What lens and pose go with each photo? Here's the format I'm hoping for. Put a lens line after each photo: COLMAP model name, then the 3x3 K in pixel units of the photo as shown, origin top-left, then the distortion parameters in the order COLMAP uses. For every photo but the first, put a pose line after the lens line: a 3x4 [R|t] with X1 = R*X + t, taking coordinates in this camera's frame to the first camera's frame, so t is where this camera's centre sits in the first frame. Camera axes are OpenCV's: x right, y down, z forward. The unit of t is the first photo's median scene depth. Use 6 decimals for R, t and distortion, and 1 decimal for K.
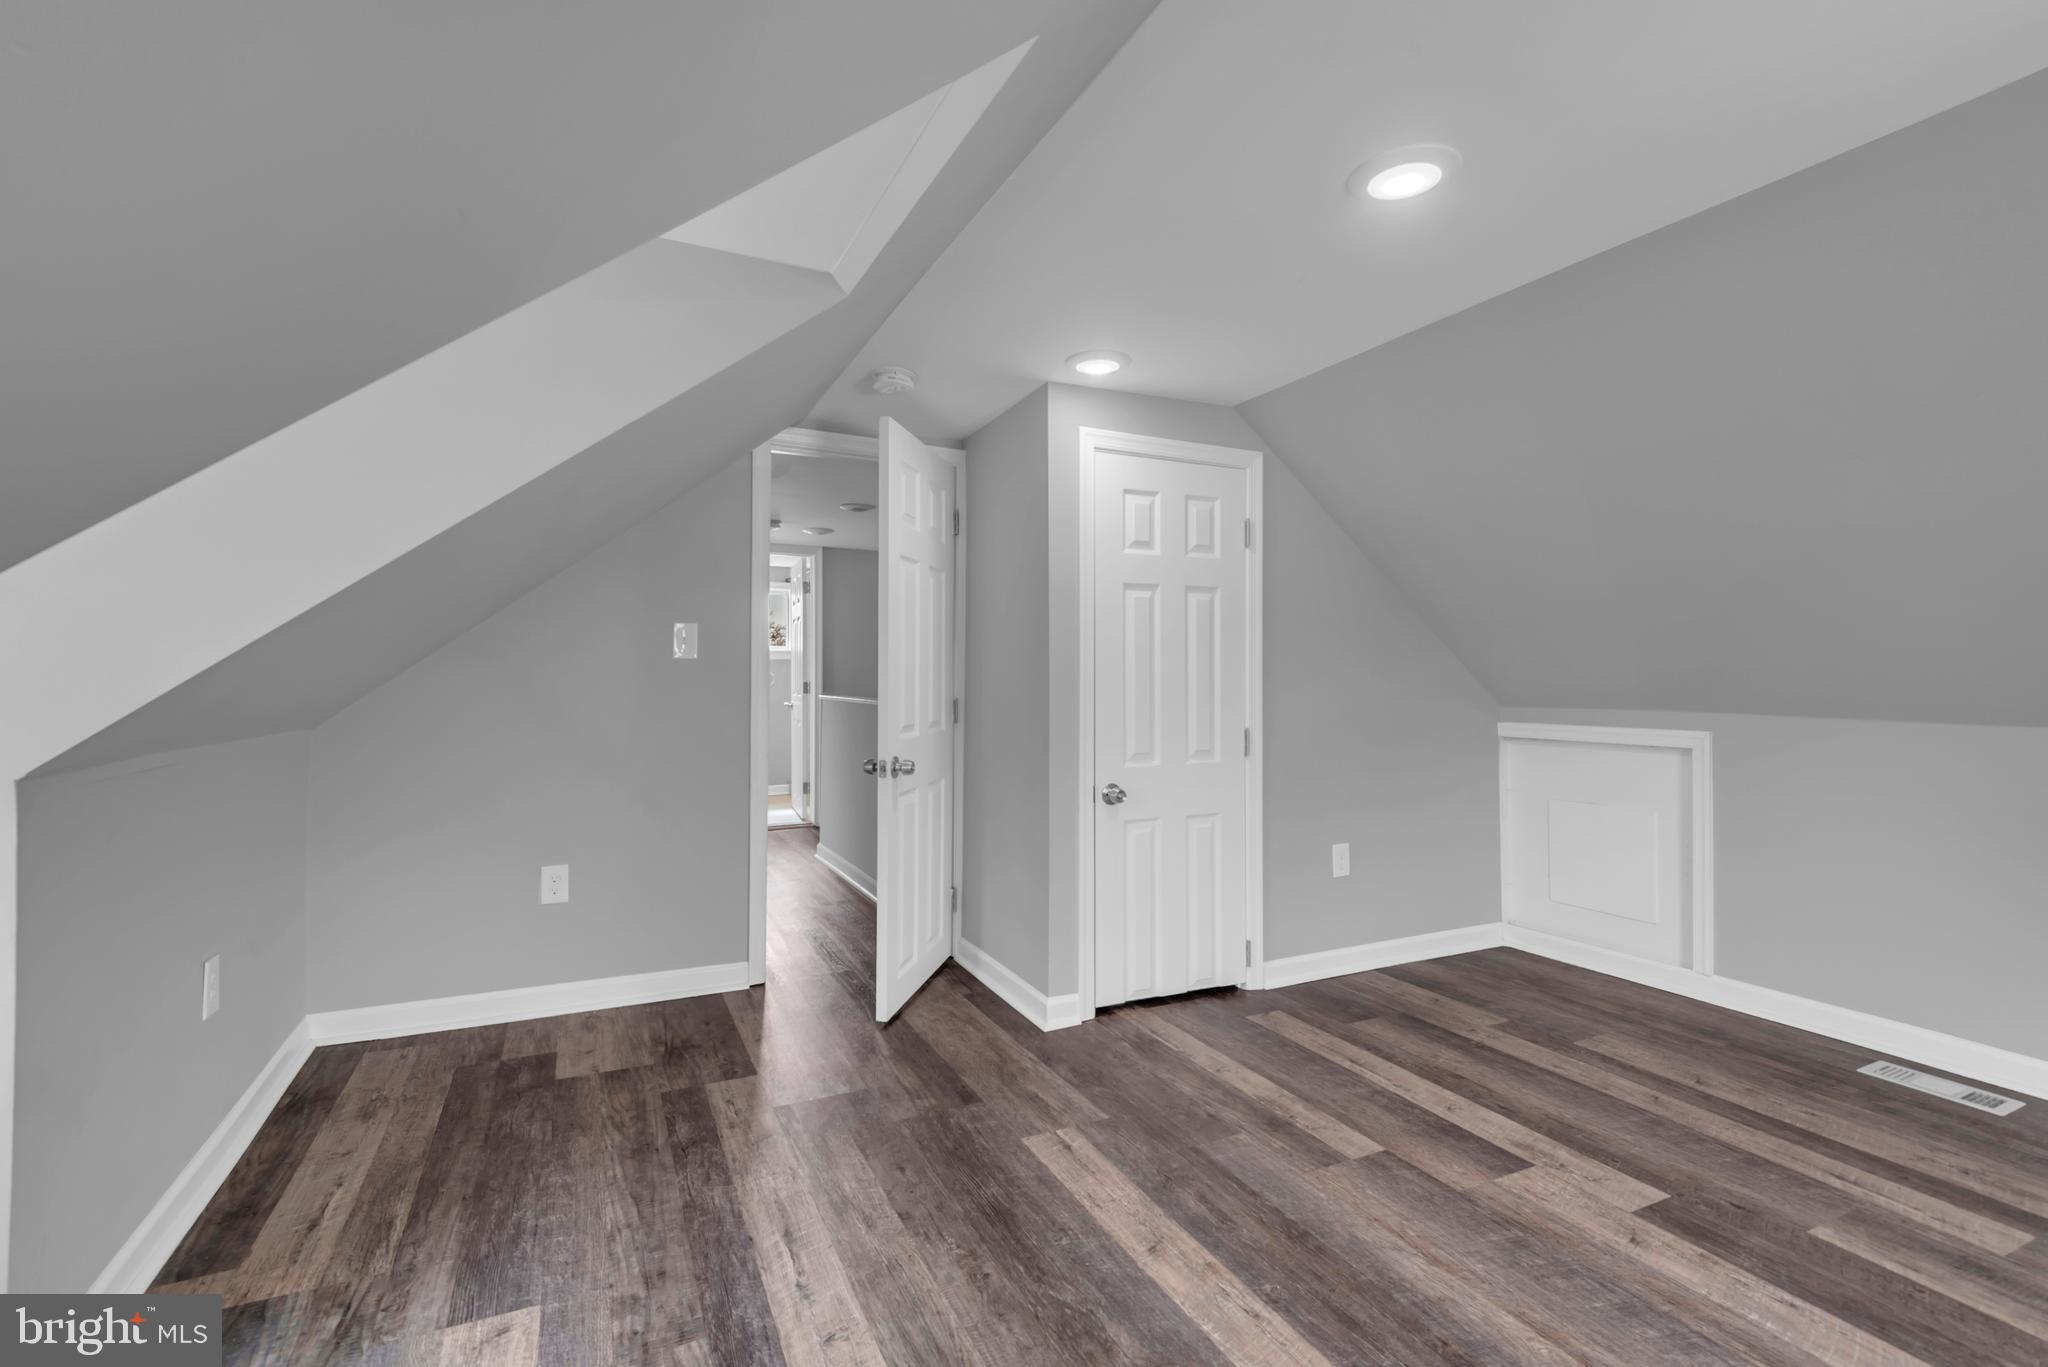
lens RADIAL K [[919.5, 0, 1023.3], [0, 919.5, 682.5], [0, 0, 1]] dist [0.026416, -0.010271]
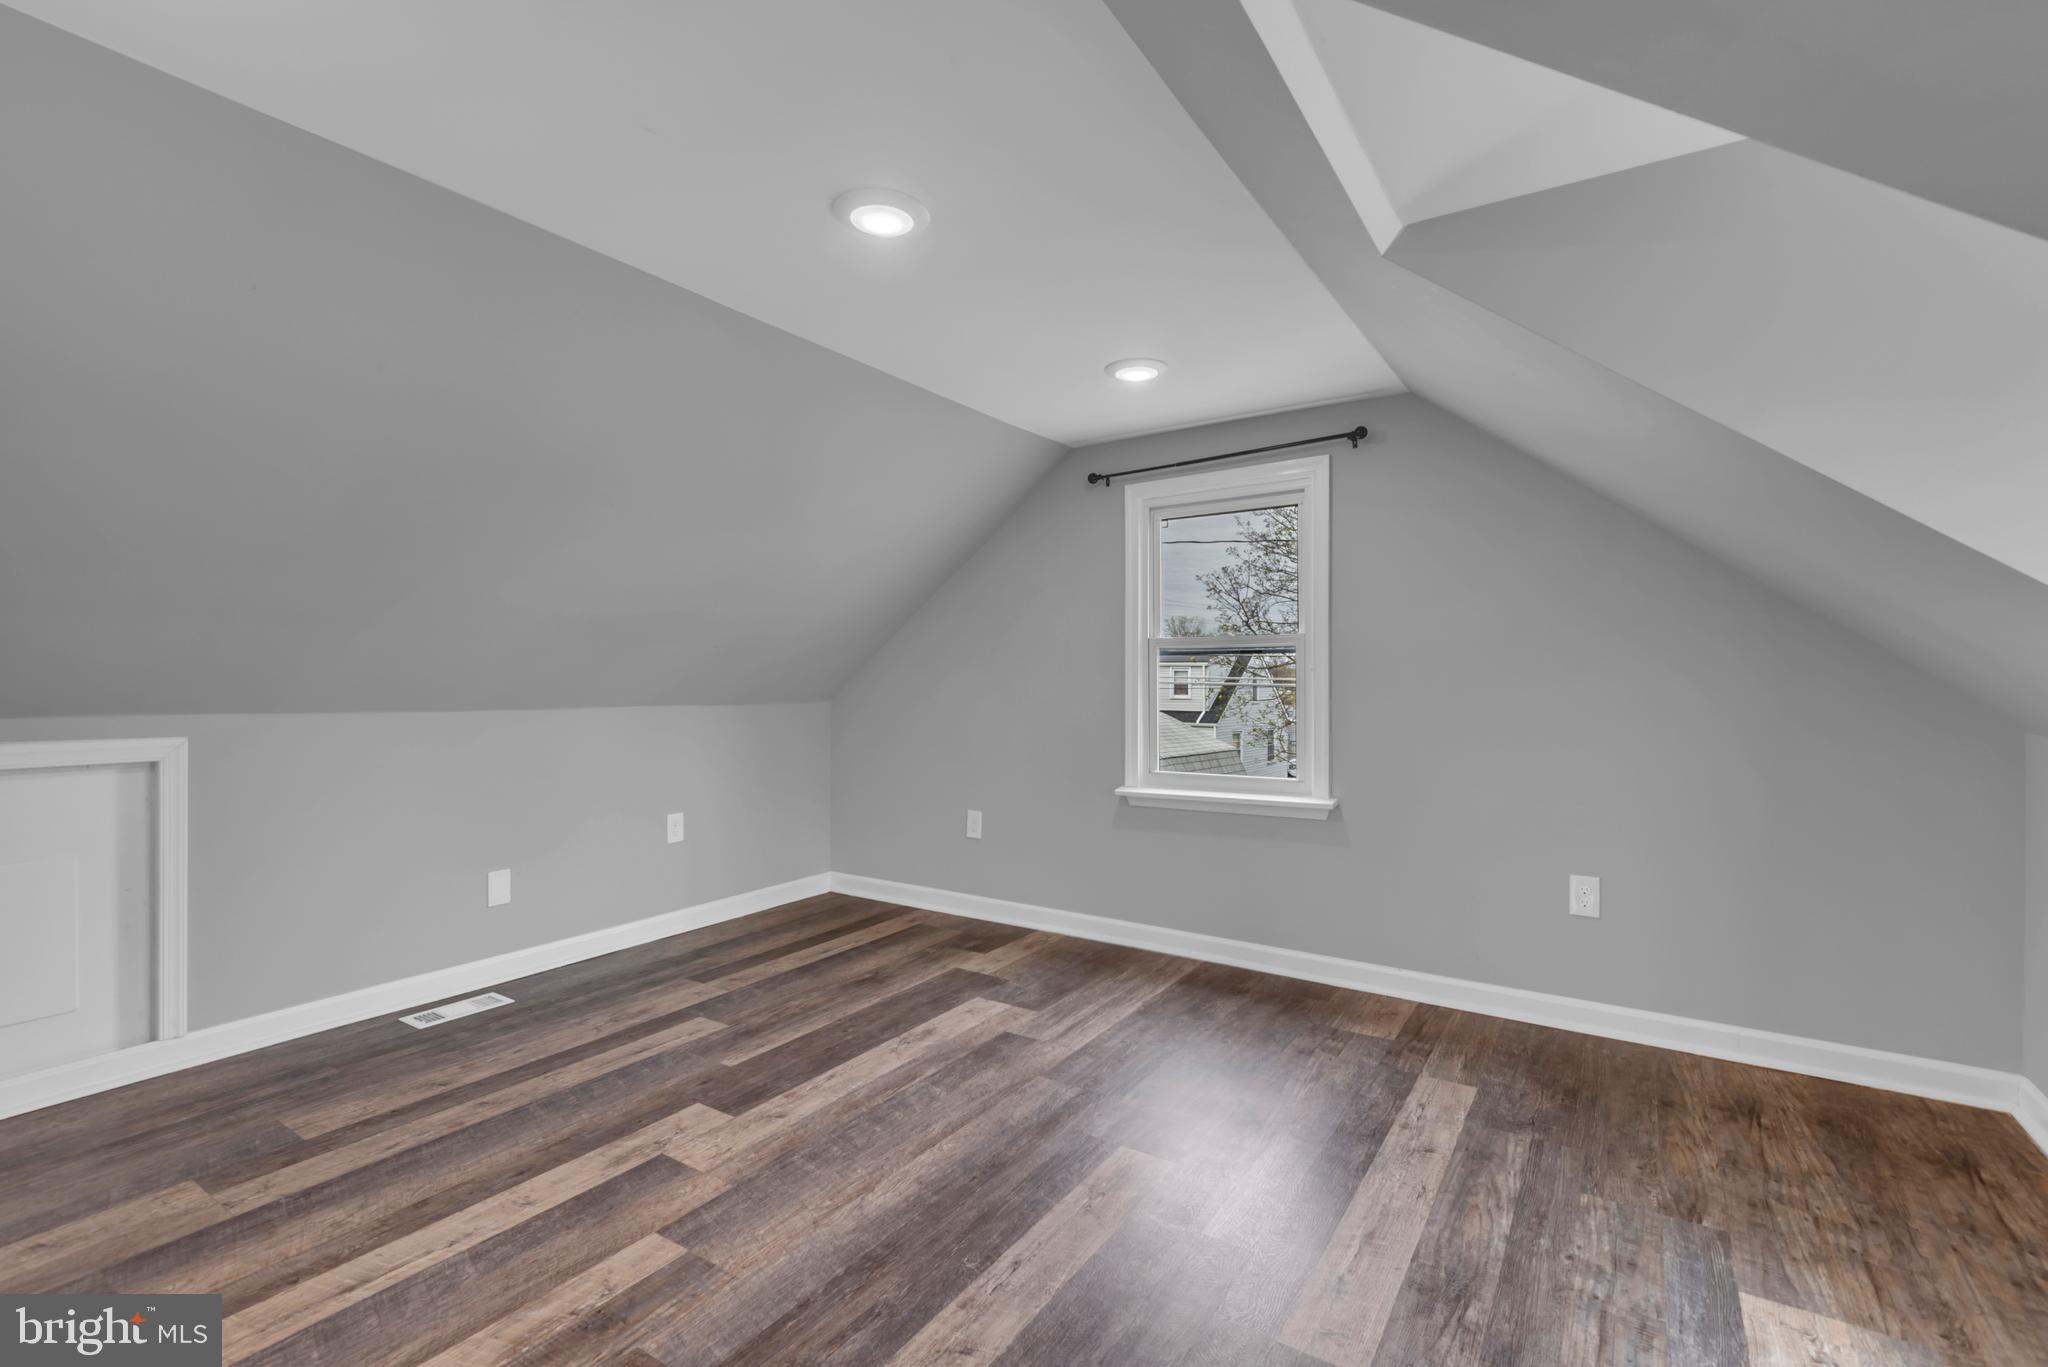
lens RADIAL K [[919.5, 0, 1021.7], [0, 919.5, 680.0], [0, 0, 1]] dist [0.026416, -0.010271]
pose [[-0.507821, -0.003080, 0.861457, -0.456683], [0.000549, 0.999992, 0.003899, -0.001197], [-0.861462, 0.002453, -0.507816, 1.033916]]
